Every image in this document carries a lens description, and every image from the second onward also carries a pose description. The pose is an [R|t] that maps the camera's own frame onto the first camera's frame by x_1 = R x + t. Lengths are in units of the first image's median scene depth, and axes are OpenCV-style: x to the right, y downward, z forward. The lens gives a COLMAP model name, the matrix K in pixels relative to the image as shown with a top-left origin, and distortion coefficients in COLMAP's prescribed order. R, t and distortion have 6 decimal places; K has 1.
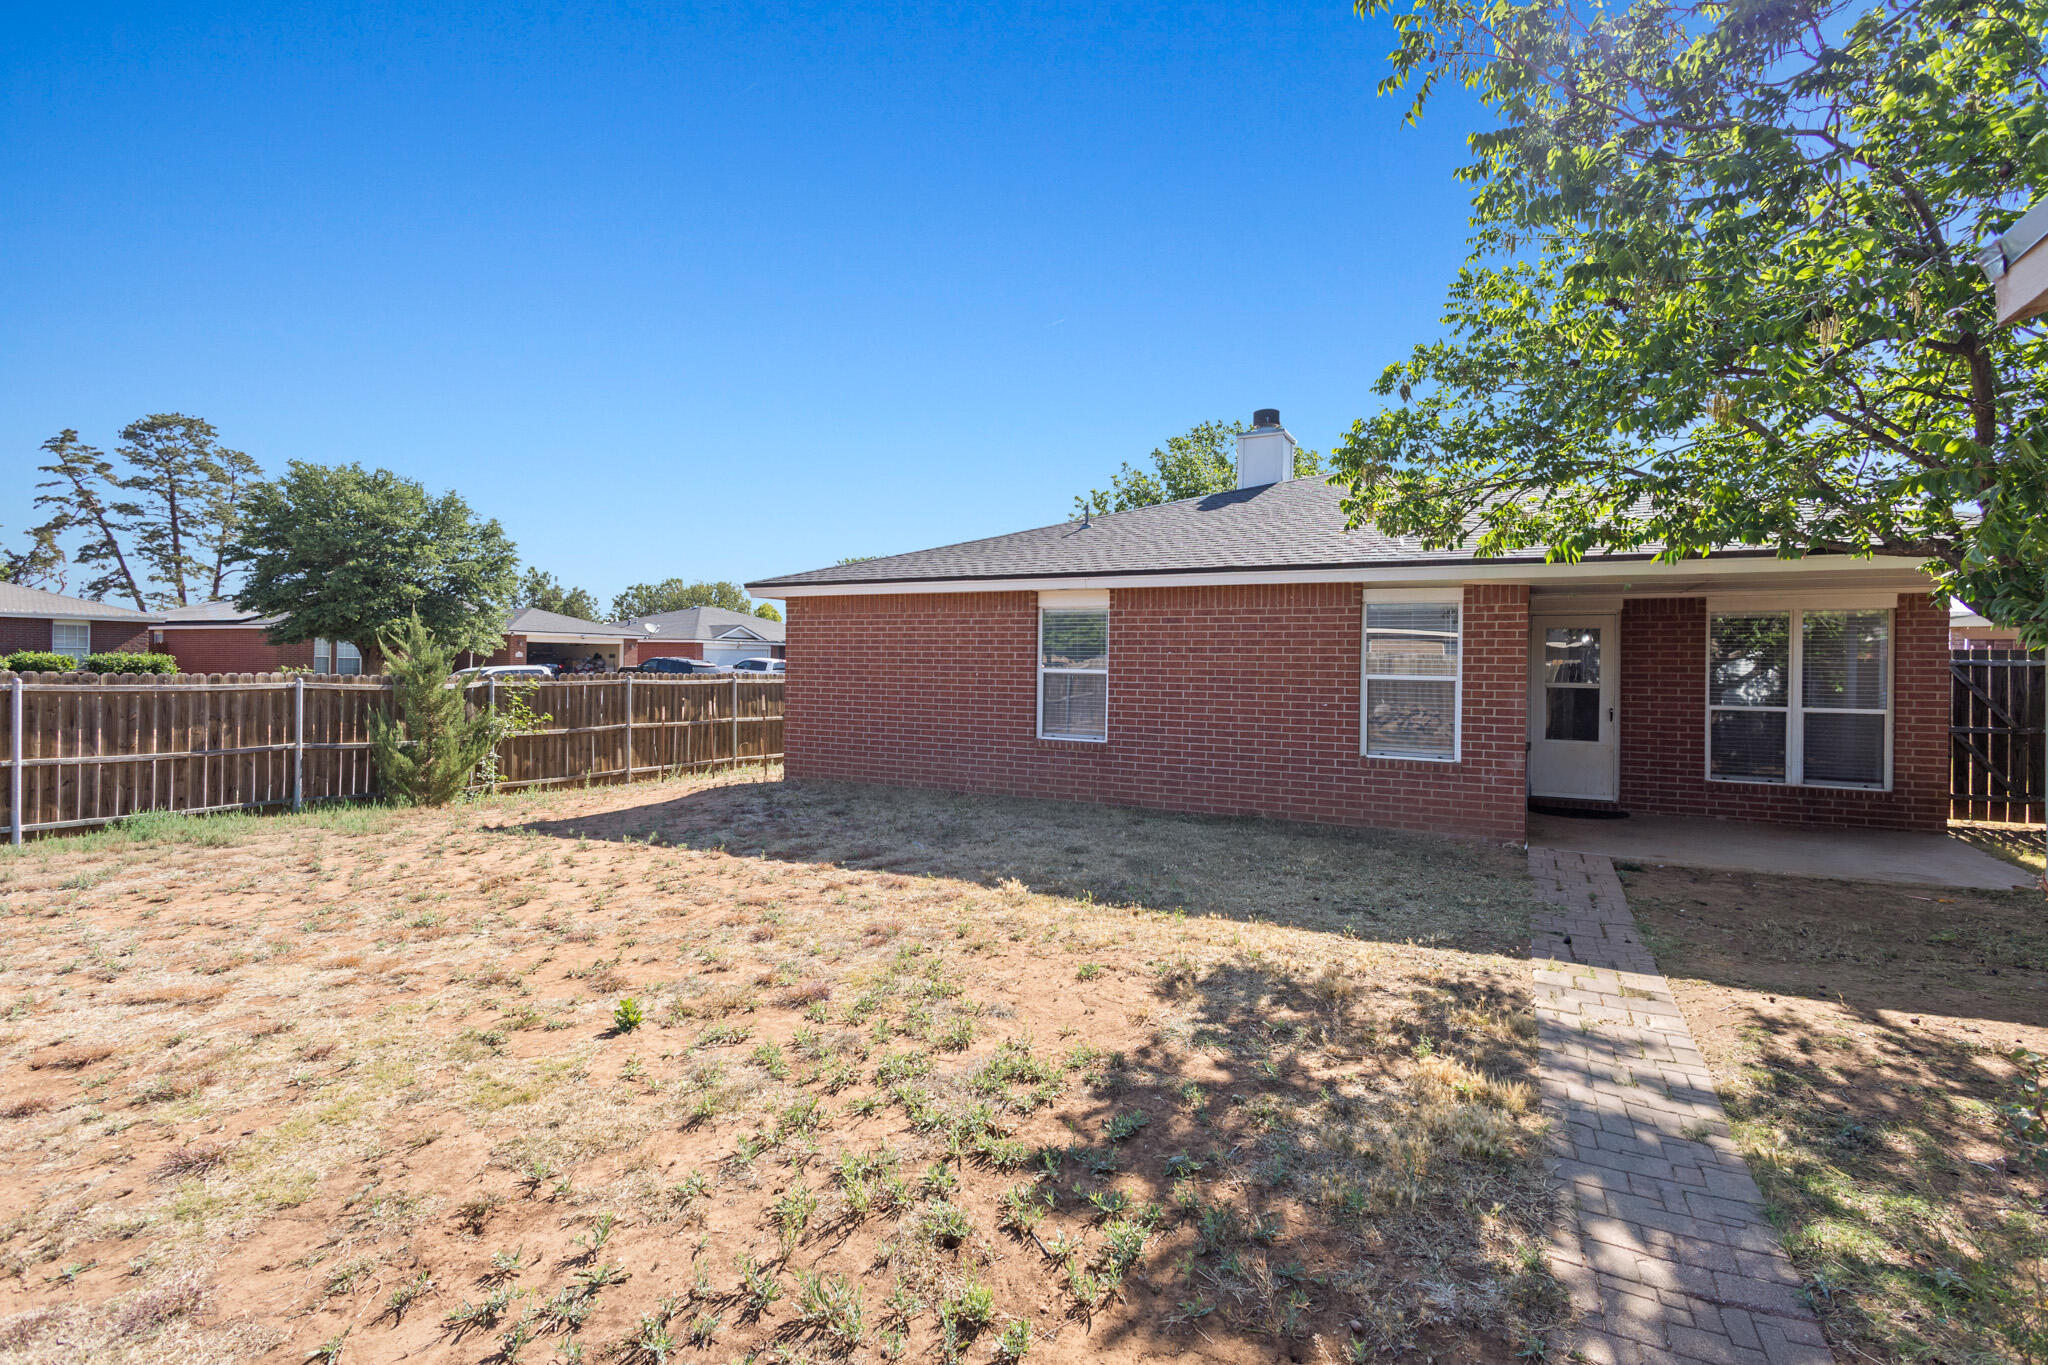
lens RADIAL K [[977.4, 0, 1024.0], [0, 977.4, 682.5], [0, 0, 1]] dist [0.001210, 0.001479]
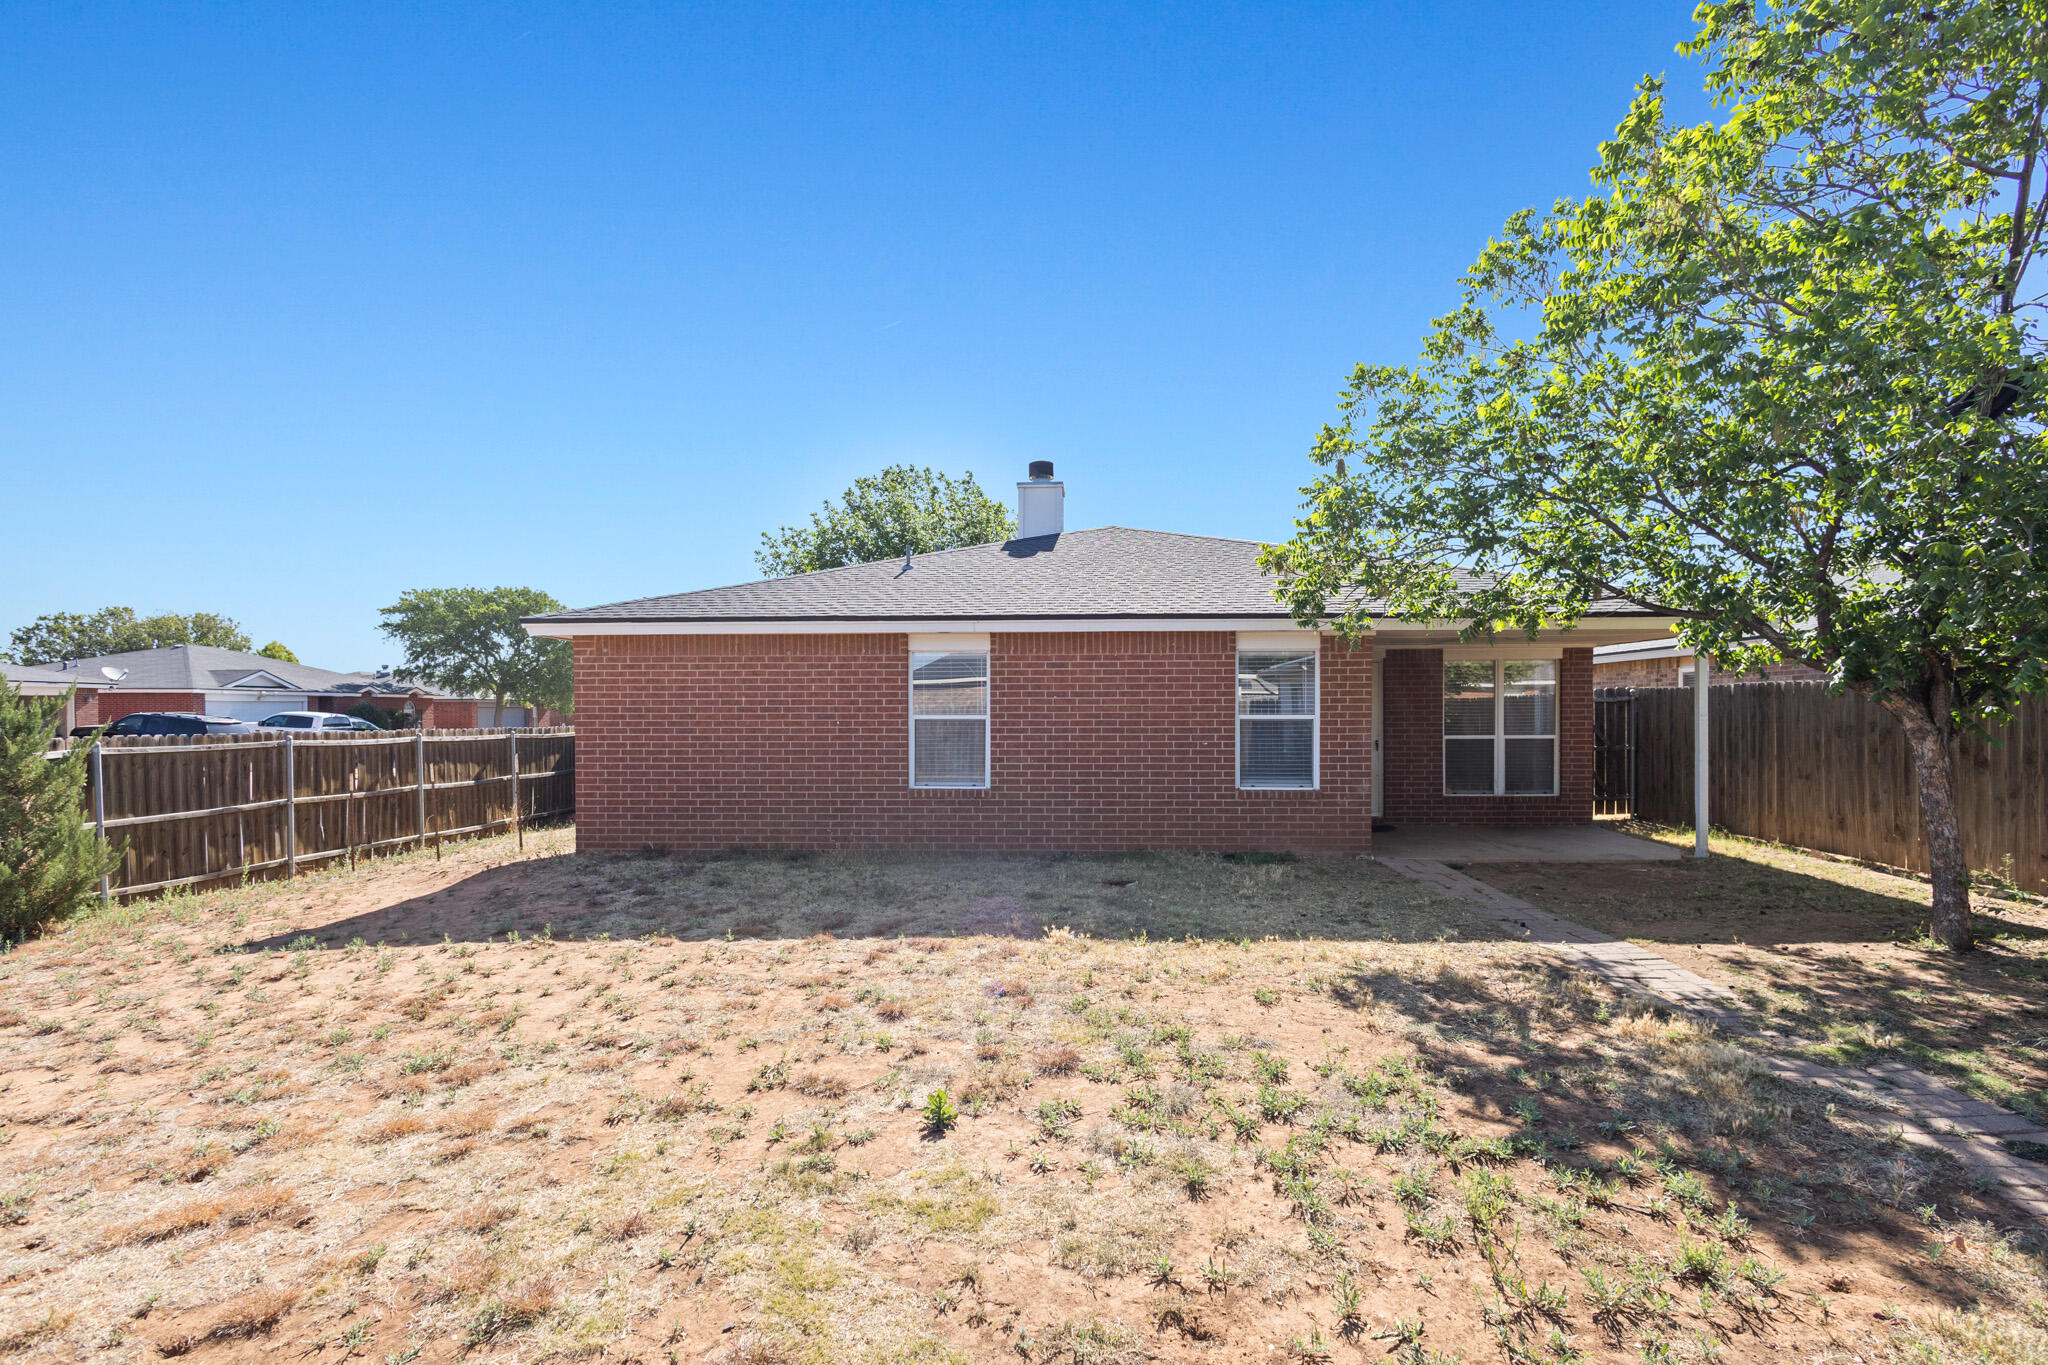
lens RADIAL K [[1005.7, 0, 1022.0], [0, 1005.7, 735.5], [0, 0, 1]] dist [0.011980, -0.000201]
pose [[0.905030, -0.025093, 0.424606, -0.338028], [0.023374, 0.999684, 0.009257, -0.001071], [-0.424704, 0.001547, 0.905331, 0.070779]]
